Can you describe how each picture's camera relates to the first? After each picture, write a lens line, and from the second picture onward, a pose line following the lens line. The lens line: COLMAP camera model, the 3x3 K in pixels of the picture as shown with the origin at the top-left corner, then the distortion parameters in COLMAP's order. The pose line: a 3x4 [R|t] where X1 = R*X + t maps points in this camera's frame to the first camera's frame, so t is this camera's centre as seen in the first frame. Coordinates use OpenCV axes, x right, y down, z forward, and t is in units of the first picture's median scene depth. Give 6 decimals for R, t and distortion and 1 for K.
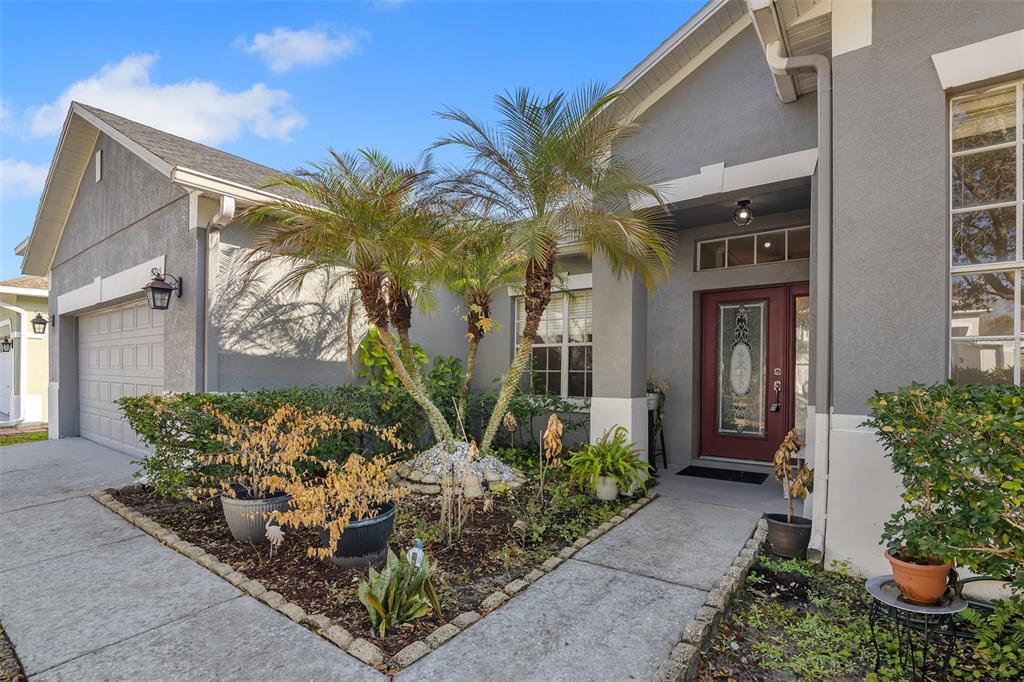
lens RADIAL K [[469.3, 0, 507.7], [0, 469.3, 369.9], [0, 0, 1]] dist [-0.012459, -0.000082]
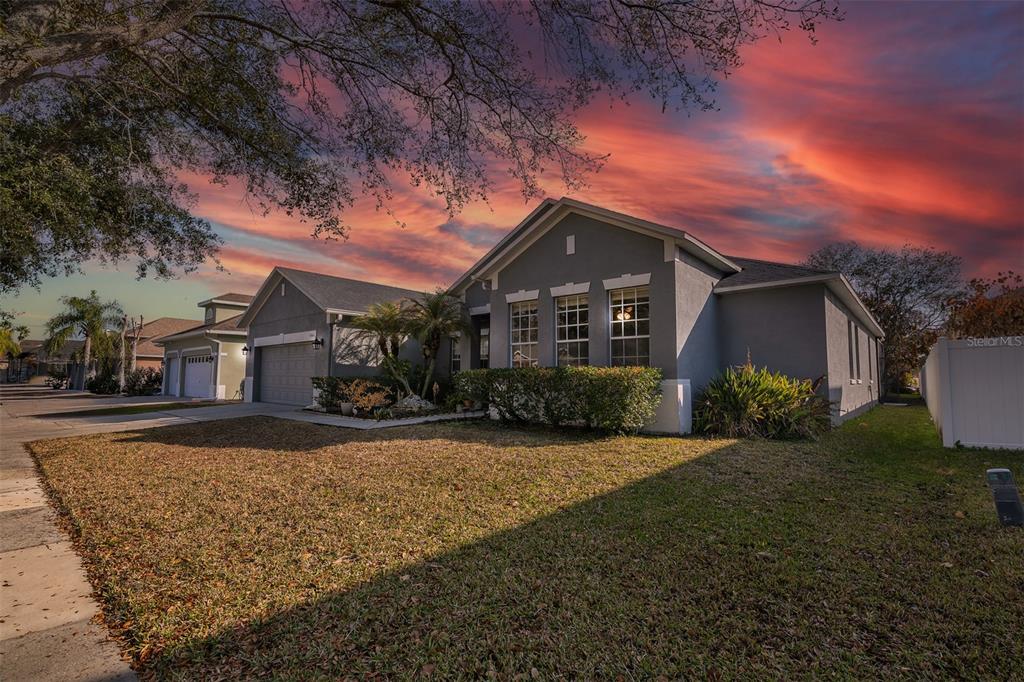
lens RADIAL K [[467.7, 0, 505.4], [0, 467.7, 340.5], [0, 0, 1]] dist [-0.012032, -0.000304]
pose [[0.995897, -0.007363, -0.090194, 0.714500], [0.000161, 0.996826, -0.079606, 0.051987], [0.090494, 0.079265, 0.992738, -1.811446]]
